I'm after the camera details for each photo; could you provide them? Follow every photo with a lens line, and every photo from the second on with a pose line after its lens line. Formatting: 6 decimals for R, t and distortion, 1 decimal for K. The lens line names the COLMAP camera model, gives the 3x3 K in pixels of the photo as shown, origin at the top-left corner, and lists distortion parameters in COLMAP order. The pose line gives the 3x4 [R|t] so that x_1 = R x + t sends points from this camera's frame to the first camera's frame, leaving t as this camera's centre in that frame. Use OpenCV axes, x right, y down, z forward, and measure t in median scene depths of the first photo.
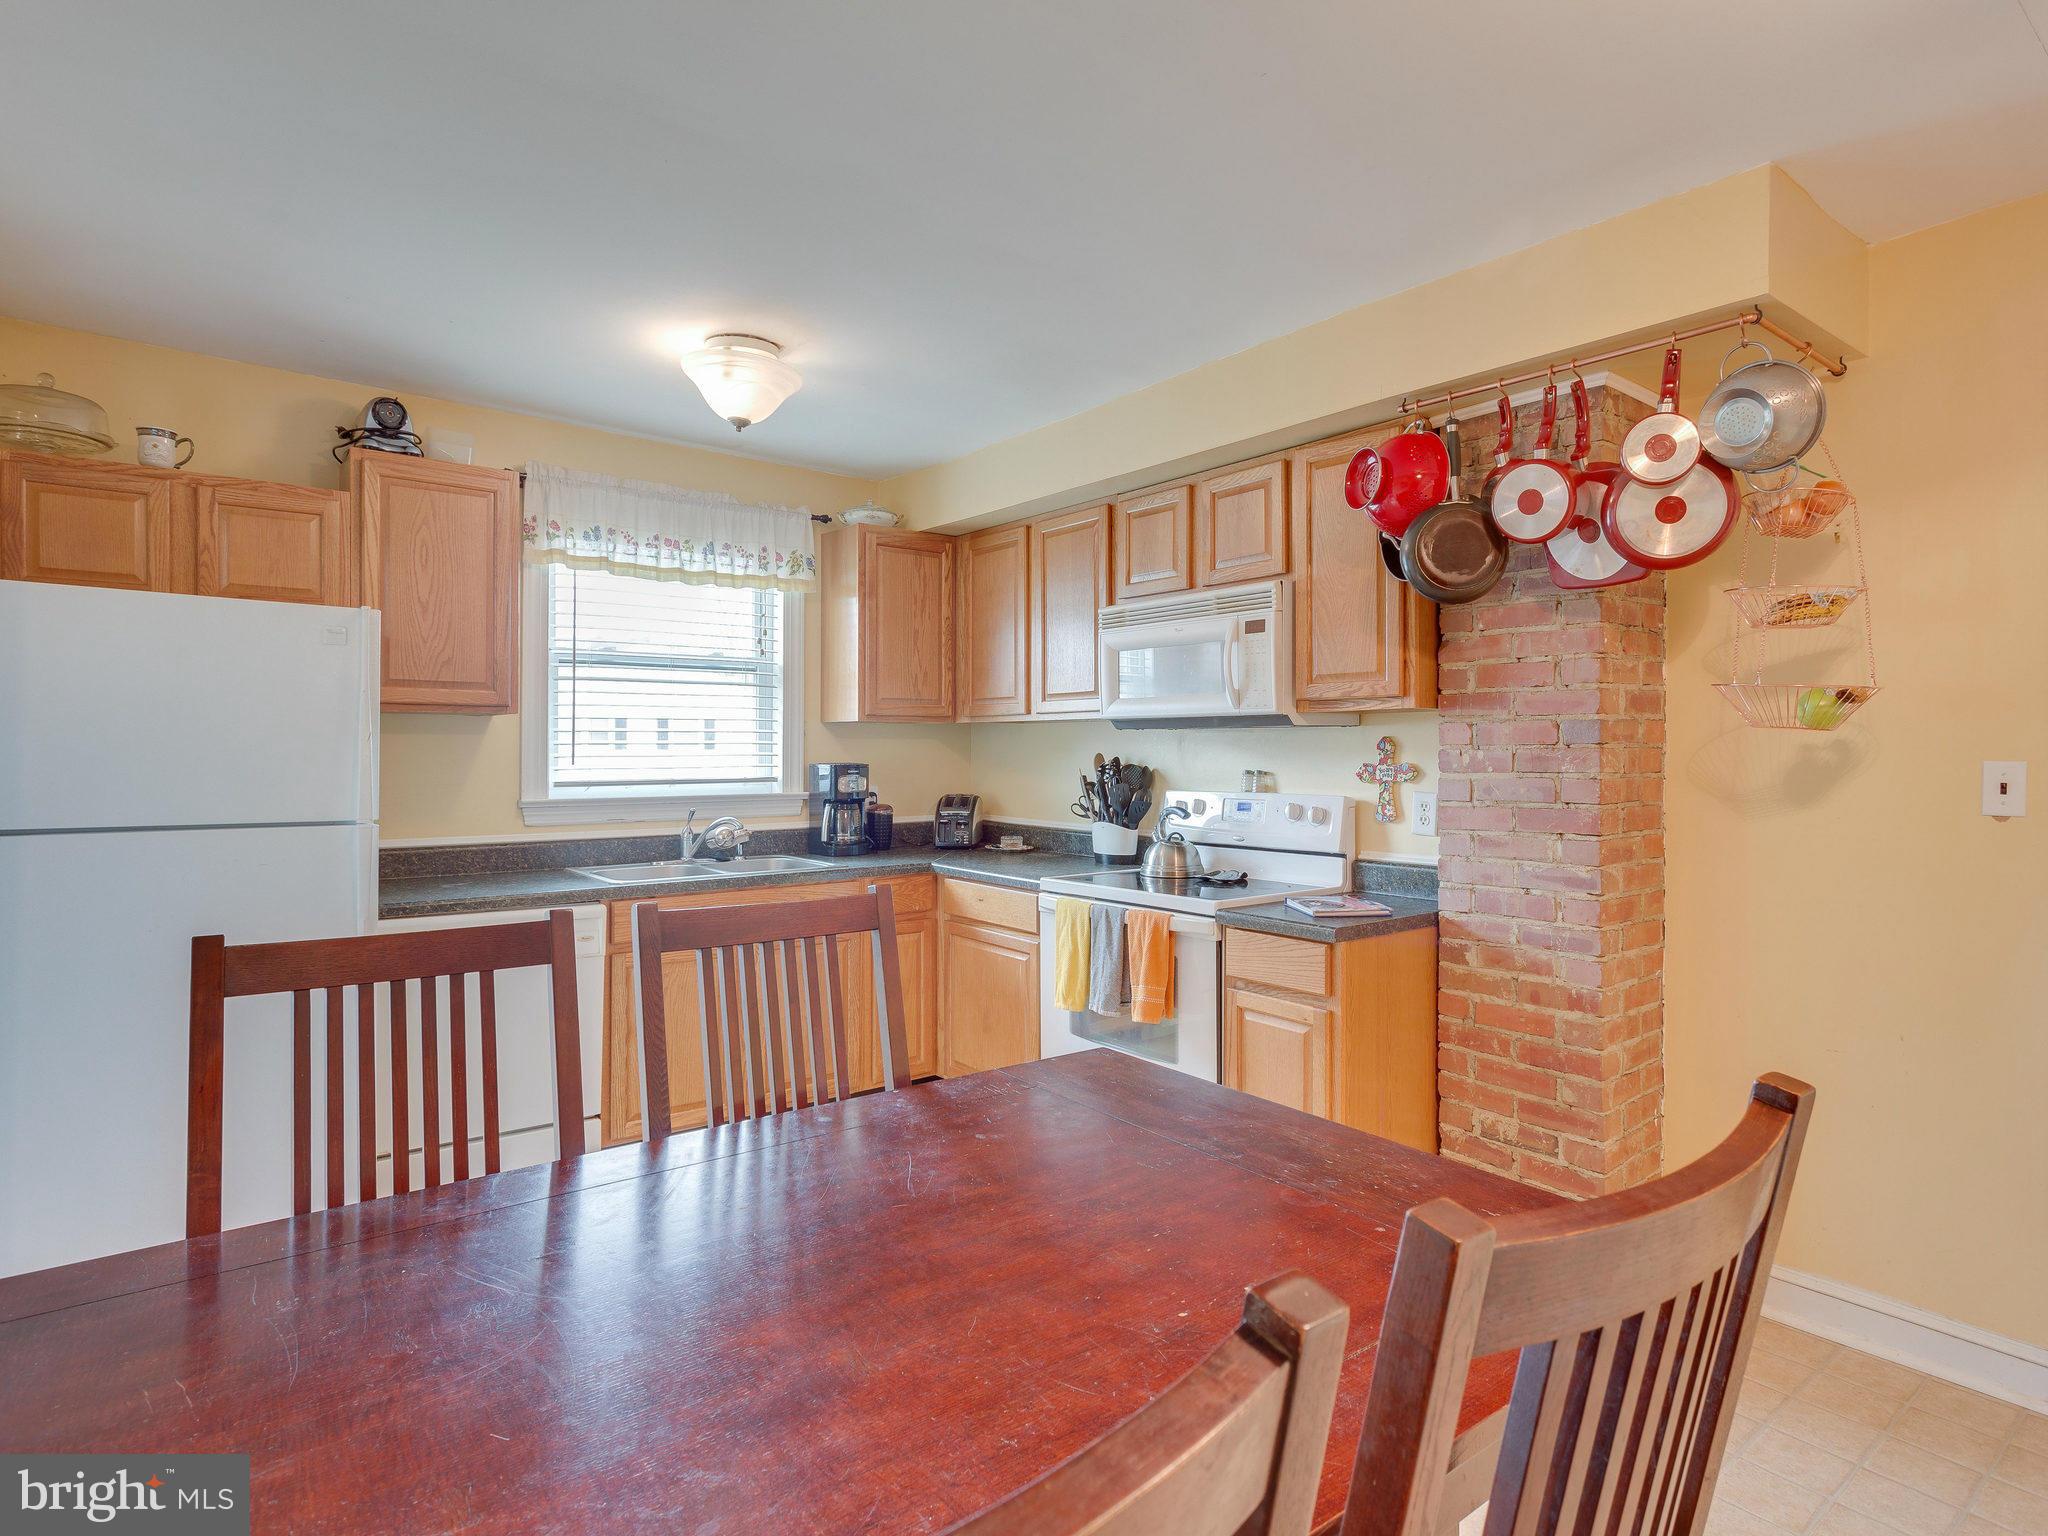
lens RADIAL K [[1108.6, 0, 1024.0], [0, 1108.6, 768.0], [0, 0, 1]] dist [0.006262, 0.002667]
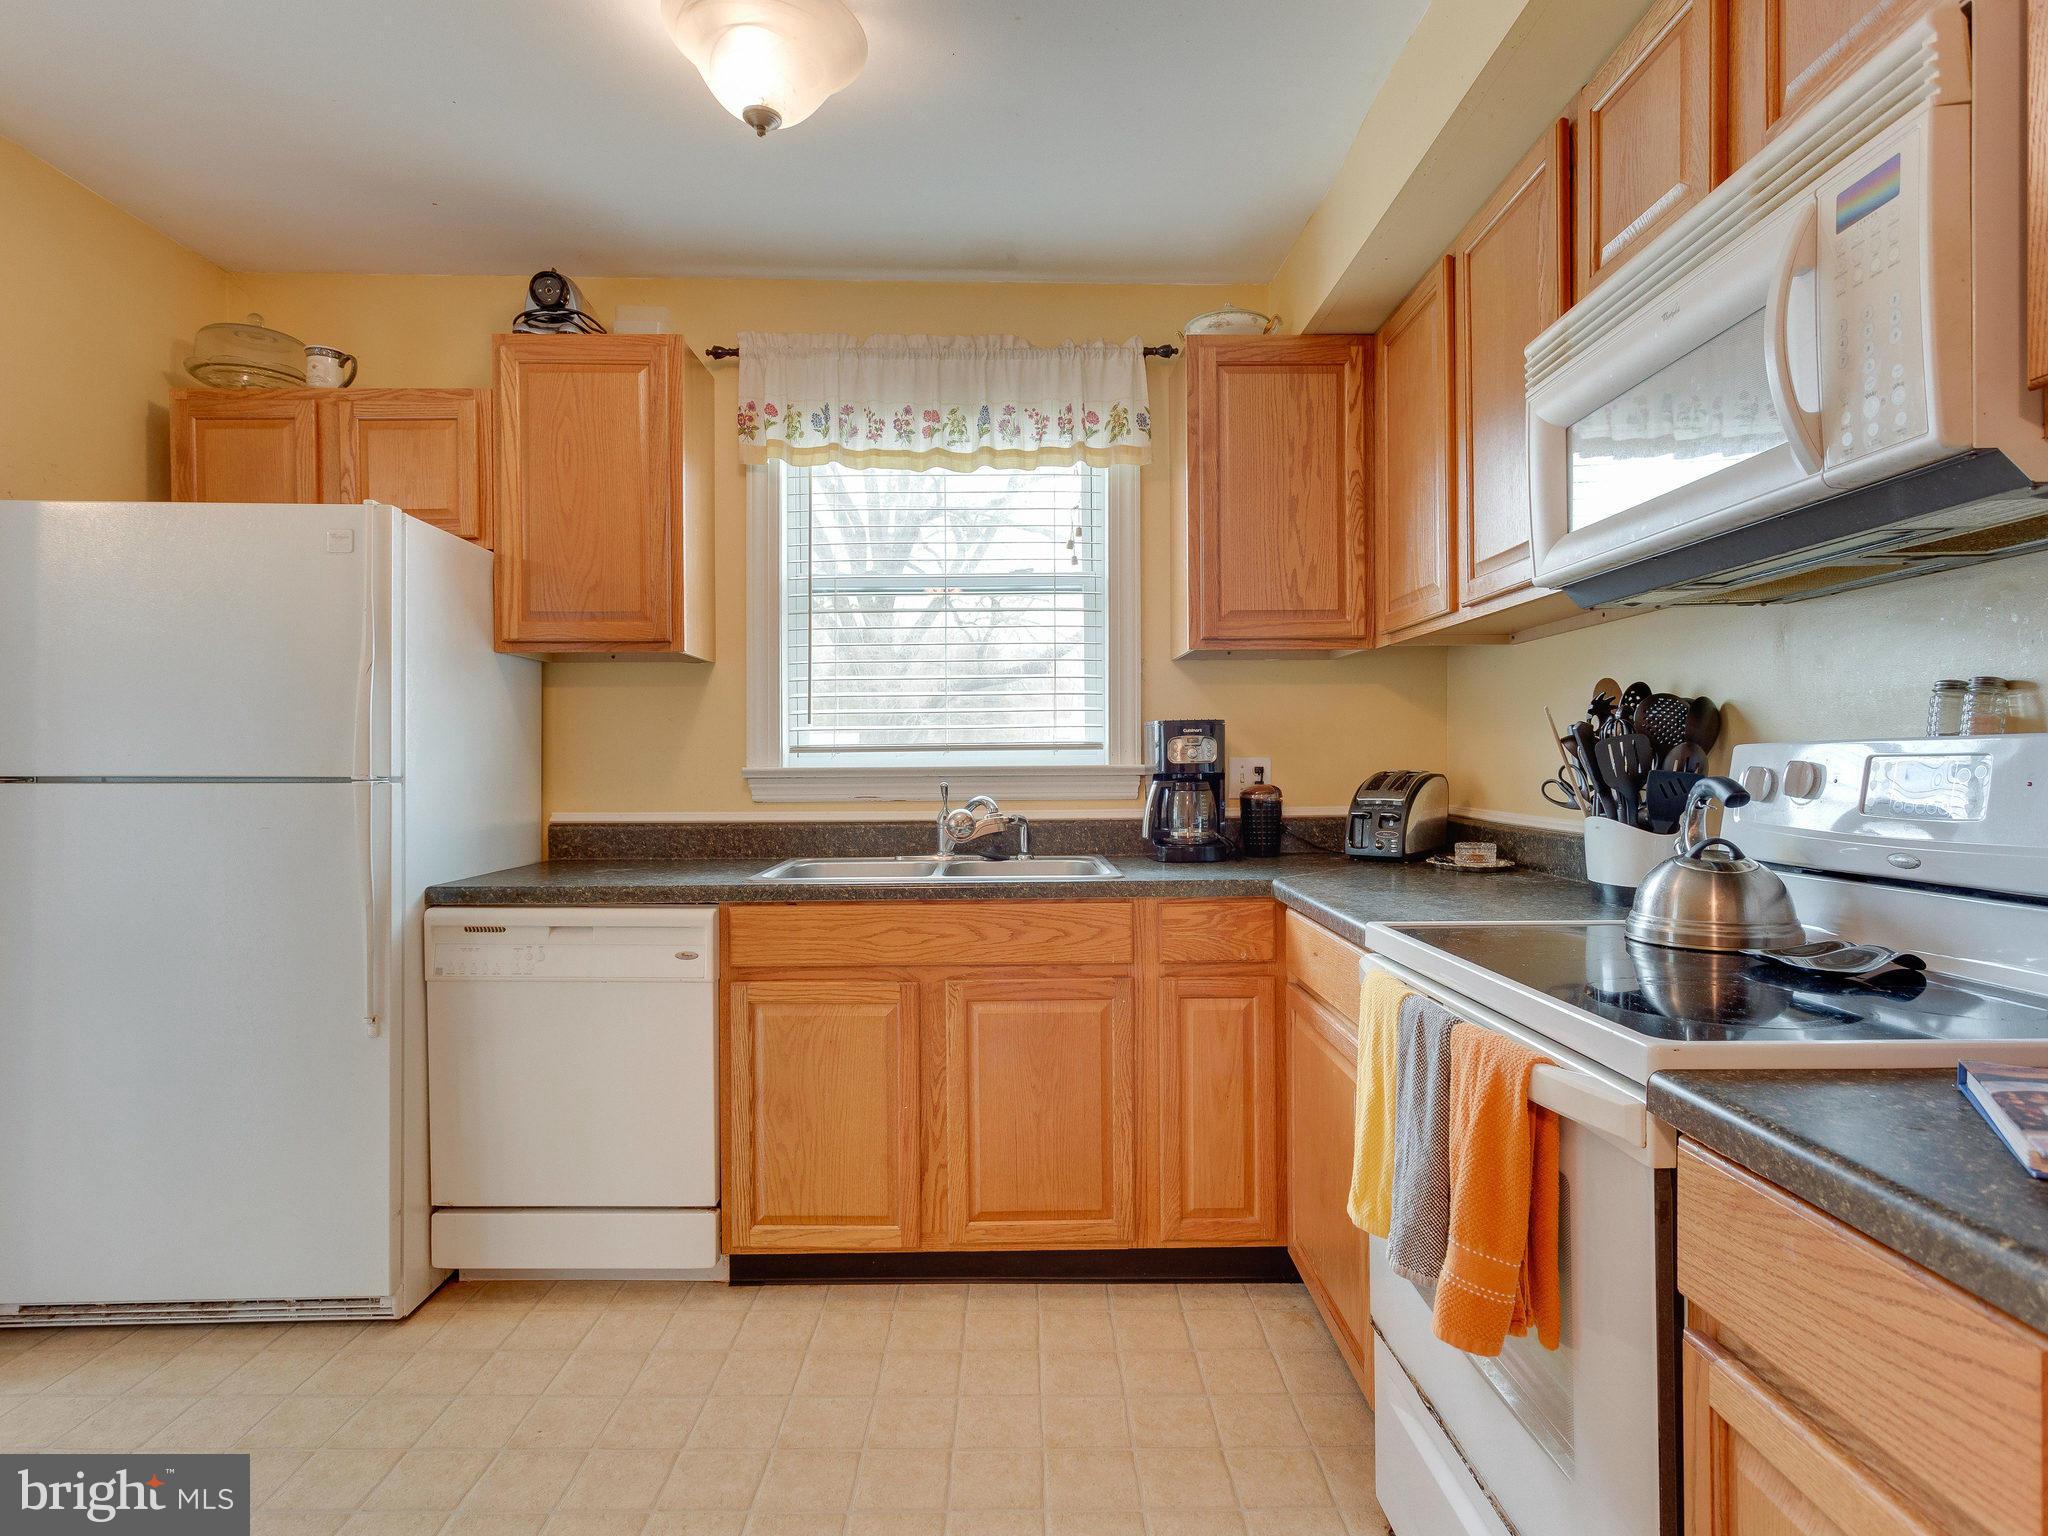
lens RADIAL K [[1088.4, 0, 1024.0], [0, 1088.4, 768.0], [0, 0, 1]] dist [-0.001000, 0.001964]
pose [[0.798908, -0.003480, -0.601444, 0.160917], [-0.001227, 0.999972, -0.007416, 0.032669], [0.601453, 0.006663, 0.798881, 0.487545]]
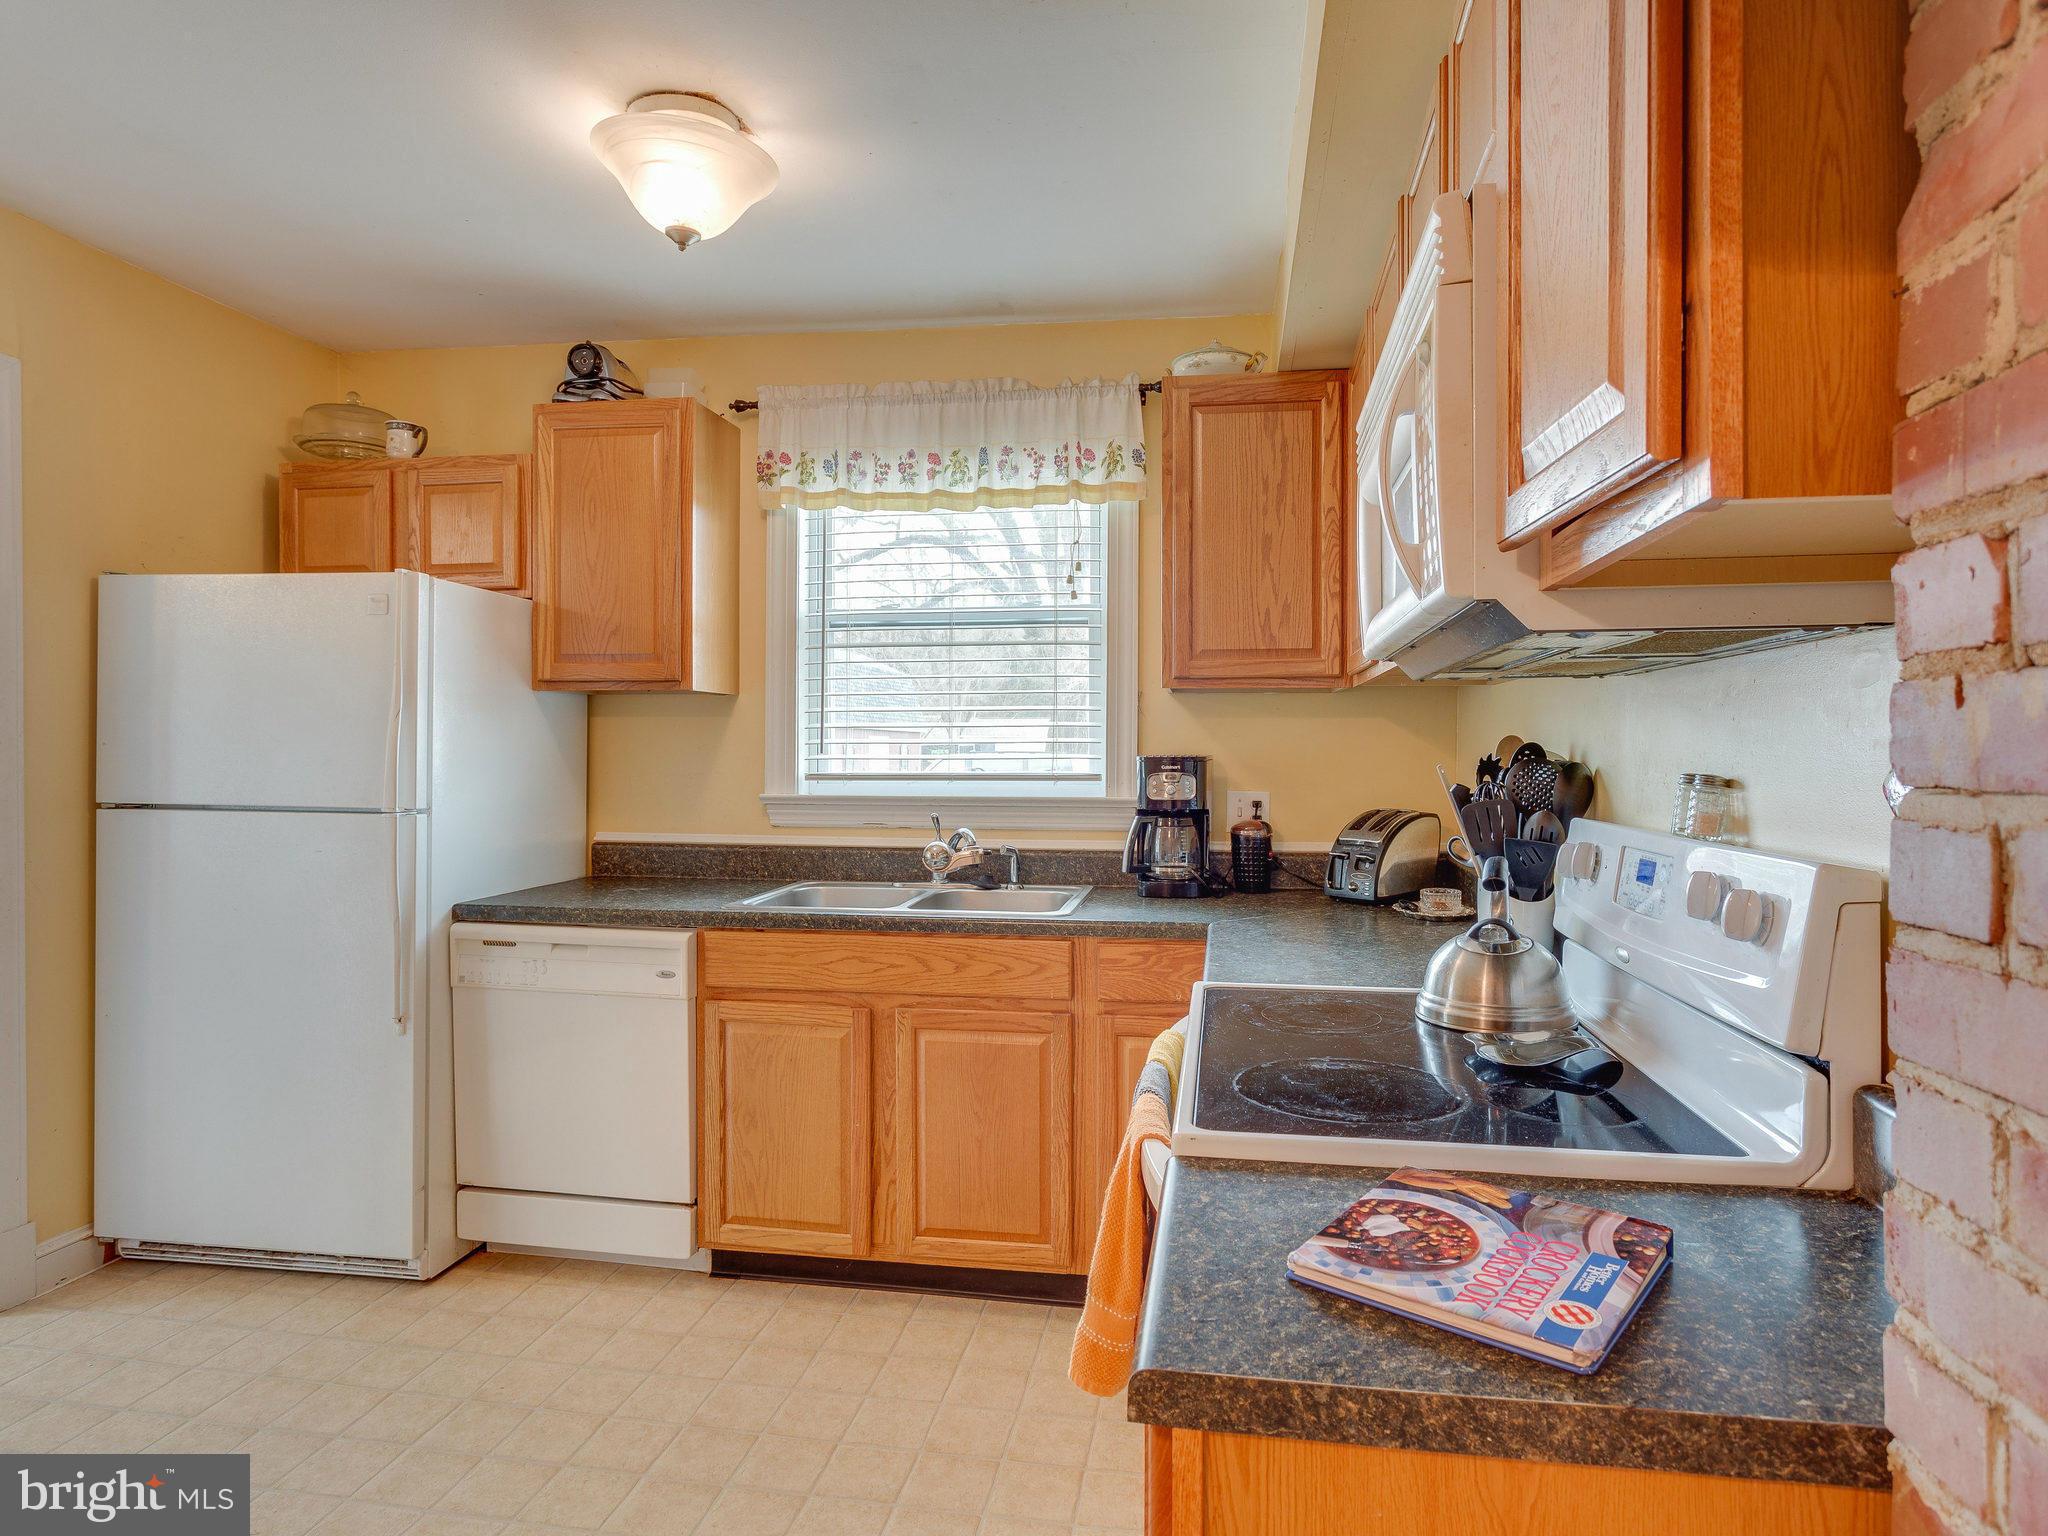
lens RADIAL K [[1154.2, 0, 1056.7], [0, 1154.2, 756.8], [0, 0, 1]] dist [-0.022222, 0.011657]
pose [[0.692873, 0.005893, -0.721036, 0.311834], [-0.013149, 0.999904, -0.004463, 0.001125], [0.720940, 0.012573, 0.692884, 0.540681]]
